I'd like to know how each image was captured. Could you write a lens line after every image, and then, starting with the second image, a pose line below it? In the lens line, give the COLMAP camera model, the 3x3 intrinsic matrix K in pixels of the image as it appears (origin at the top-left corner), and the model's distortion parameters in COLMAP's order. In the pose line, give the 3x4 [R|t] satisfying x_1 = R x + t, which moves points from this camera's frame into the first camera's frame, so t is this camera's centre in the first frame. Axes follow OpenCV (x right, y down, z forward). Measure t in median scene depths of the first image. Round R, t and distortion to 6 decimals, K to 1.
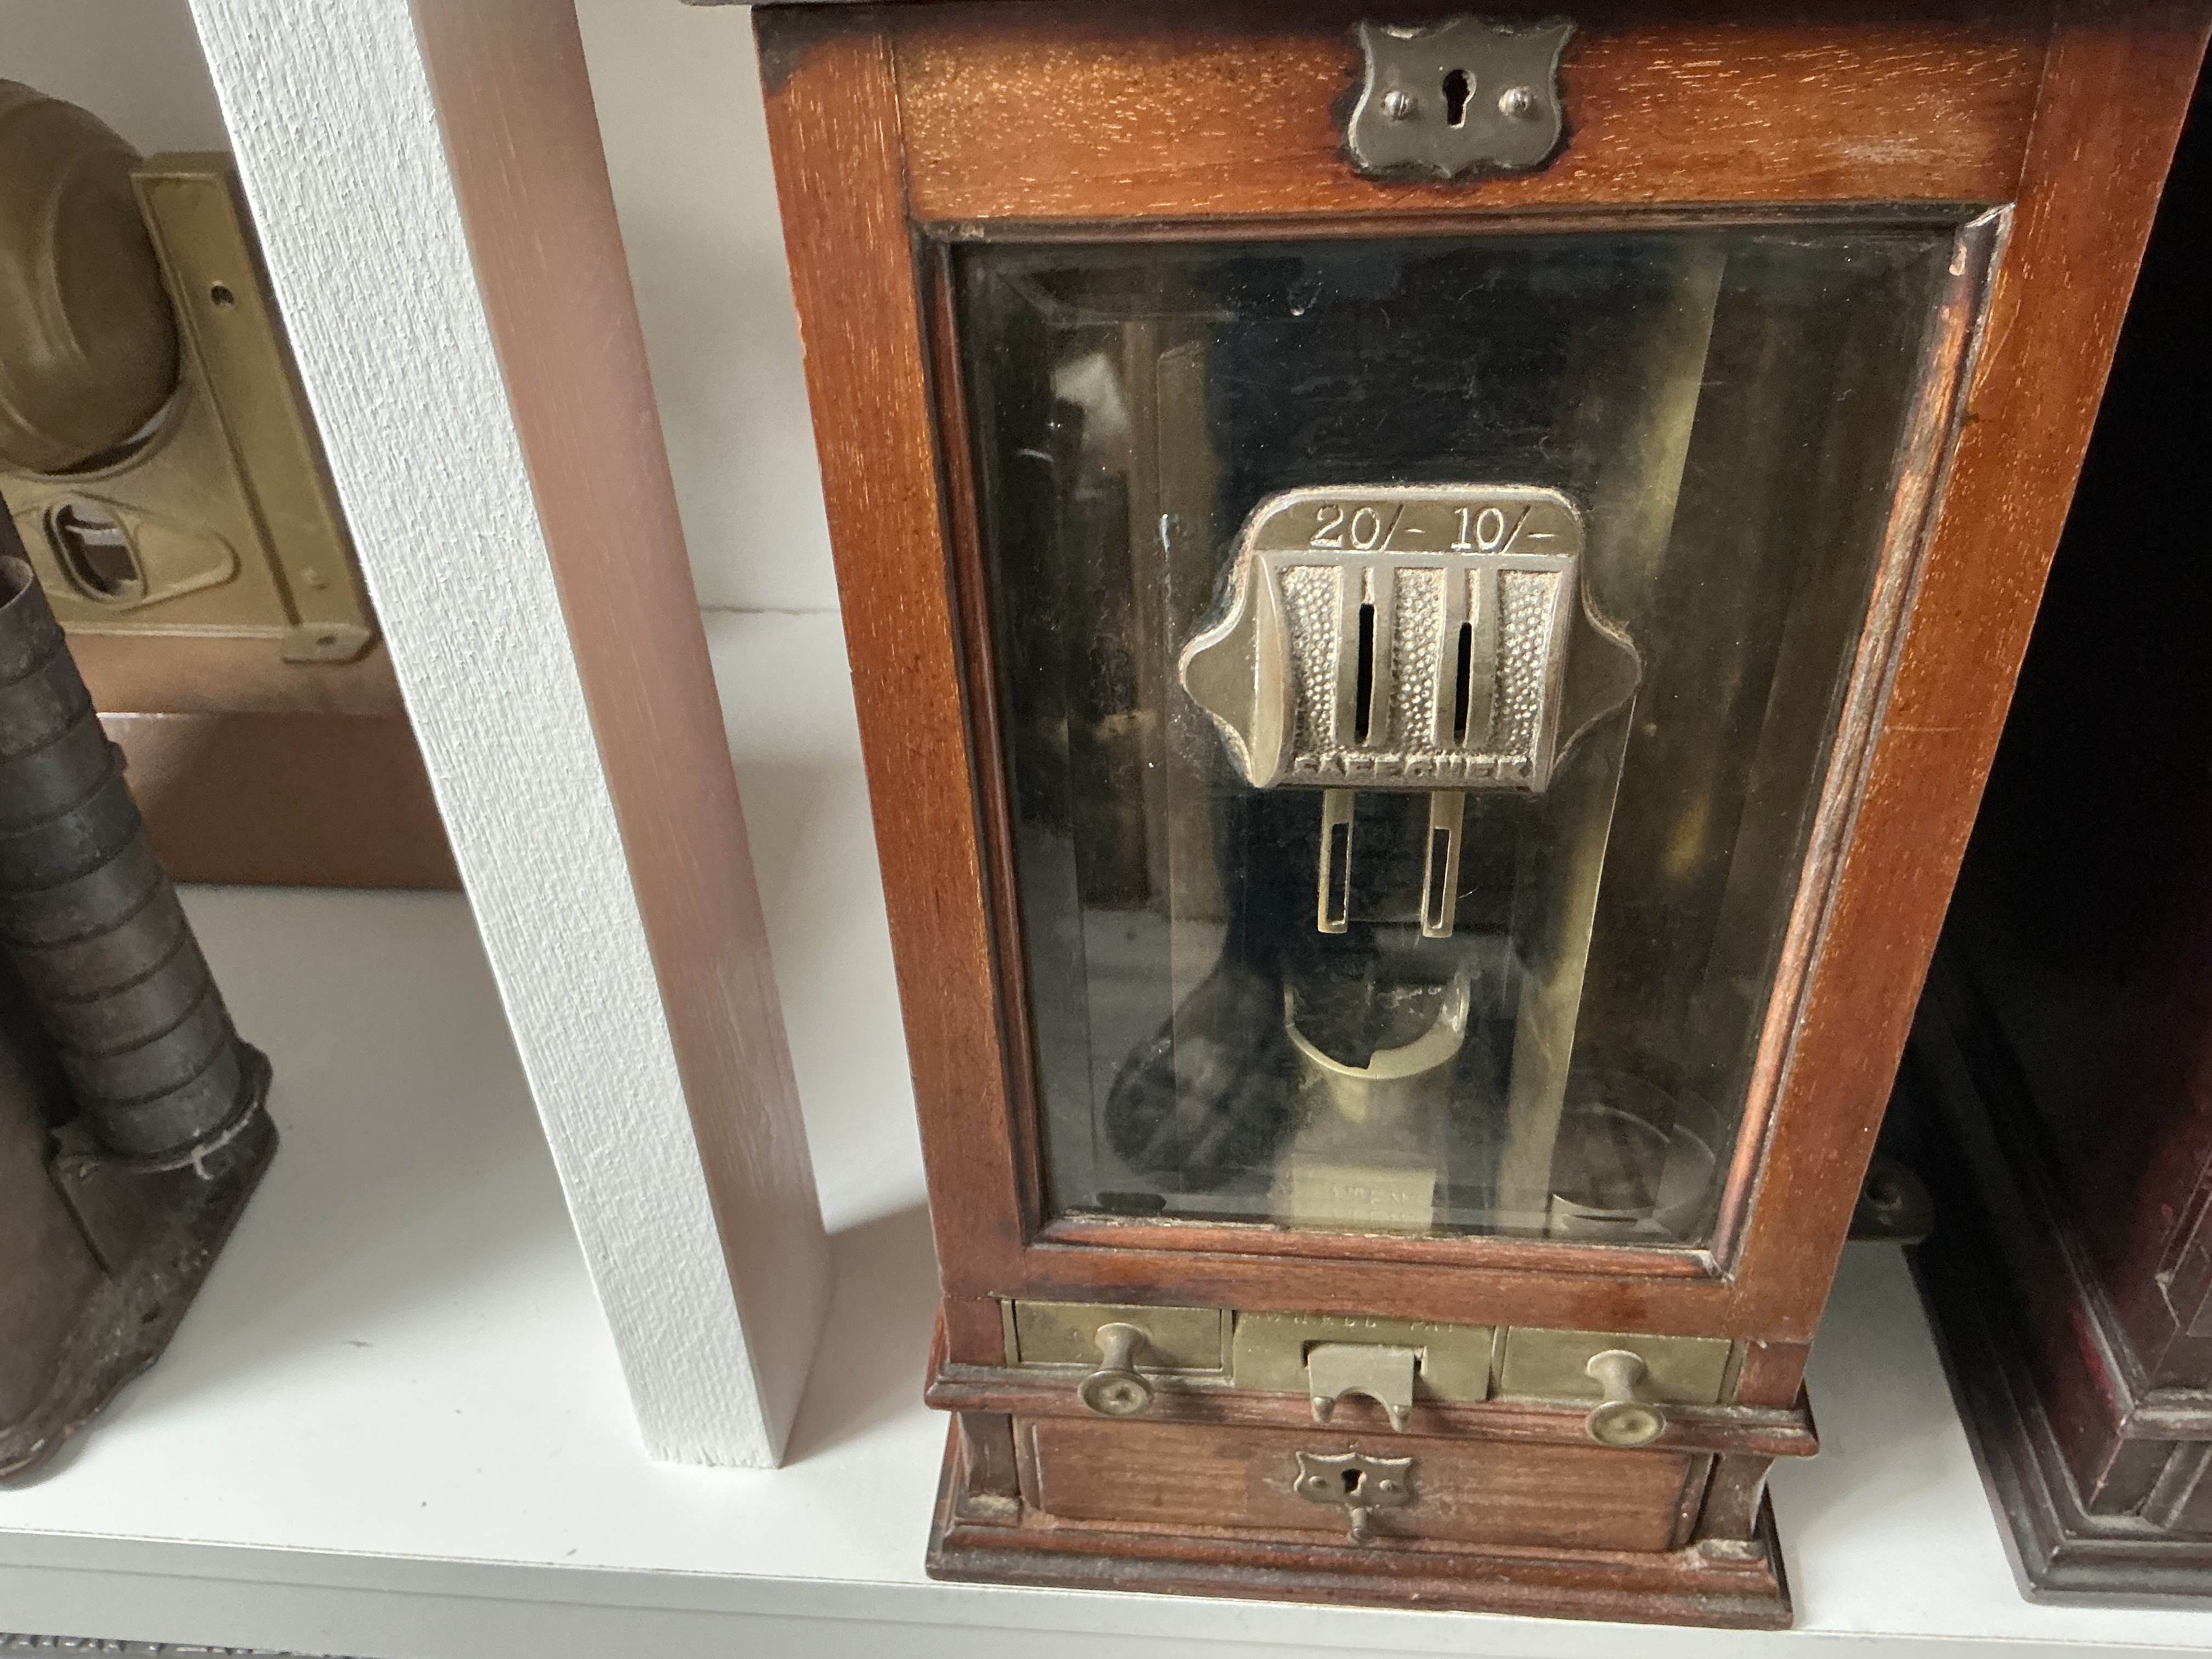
lens RADIAL K [[1835.4, 0, 1106.0], [0, 1835.4, 829.5], [0, 0, 1]] dist [0.111157, -0.223250]
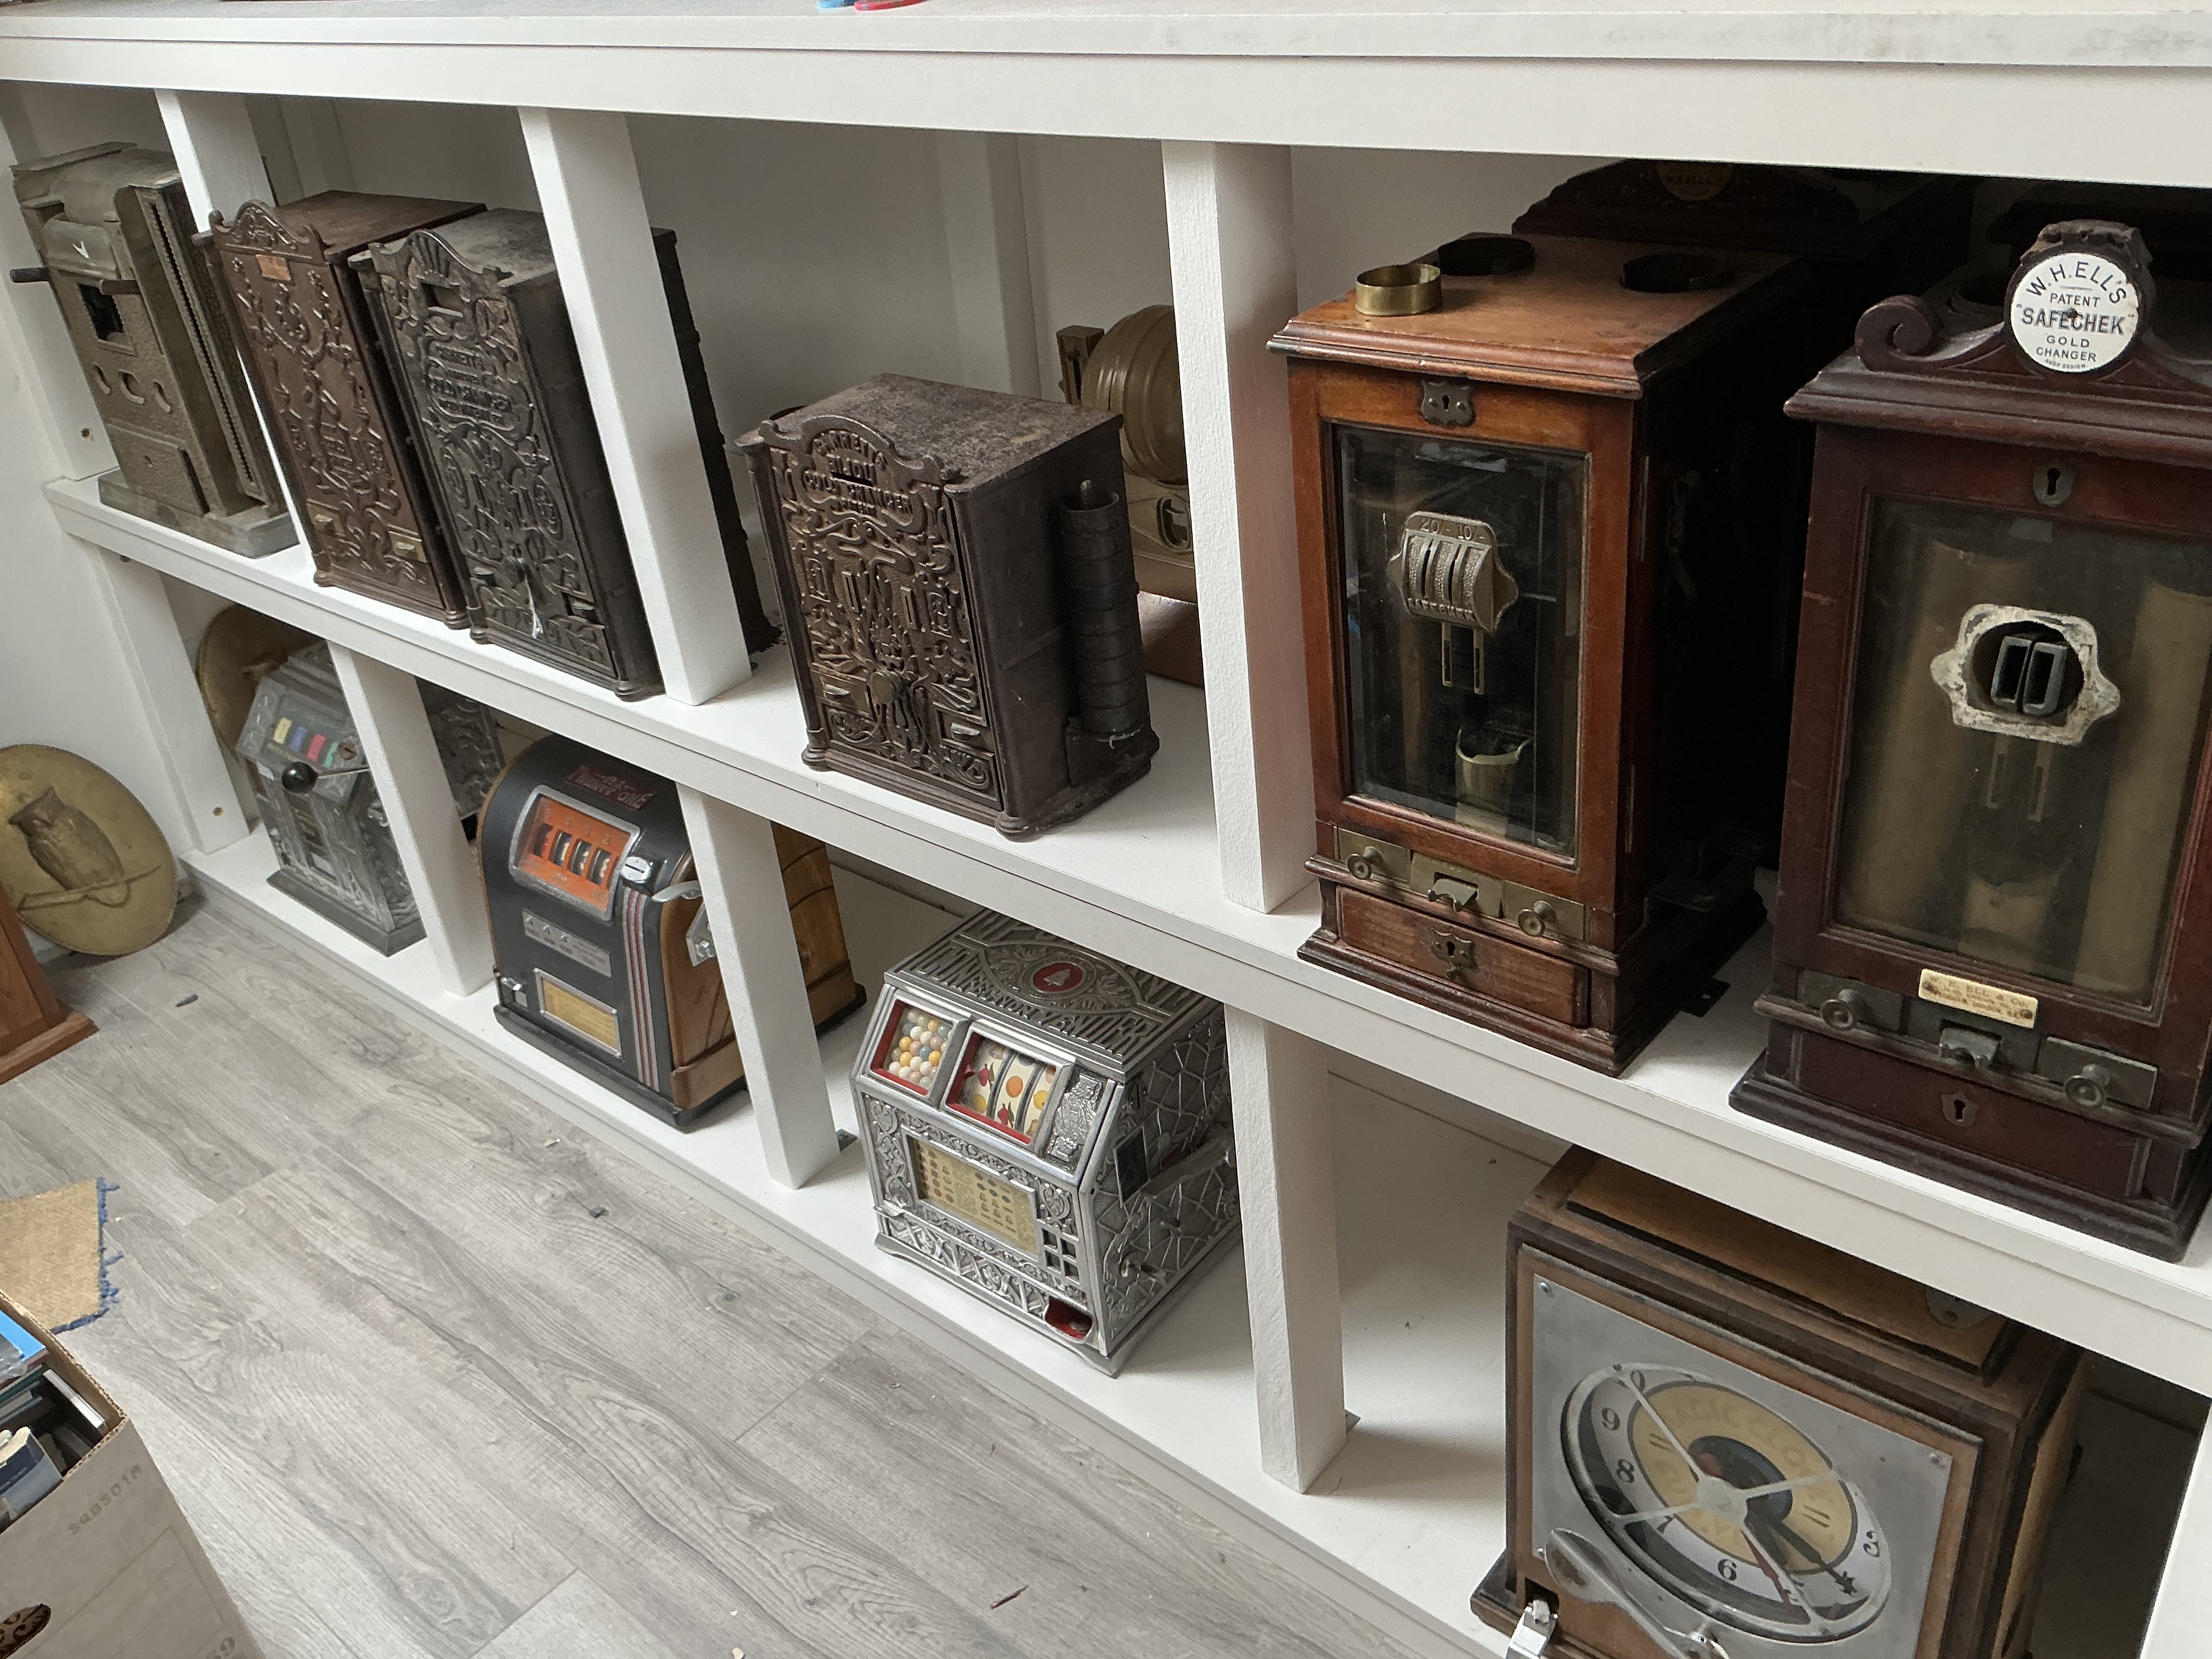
lens RADIAL K [[1835.4, 0, 1106.0], [0, 1835.4, 829.5], [0, 0, 1]] dist [0.111157, -0.223250]
pose [[0.802668, 0.256088, -0.538649, 1.419481], [-0.301478, 0.953465, 0.004055, 0.456368], [0.514621, 0.159136, 0.842521, -1.753636]]
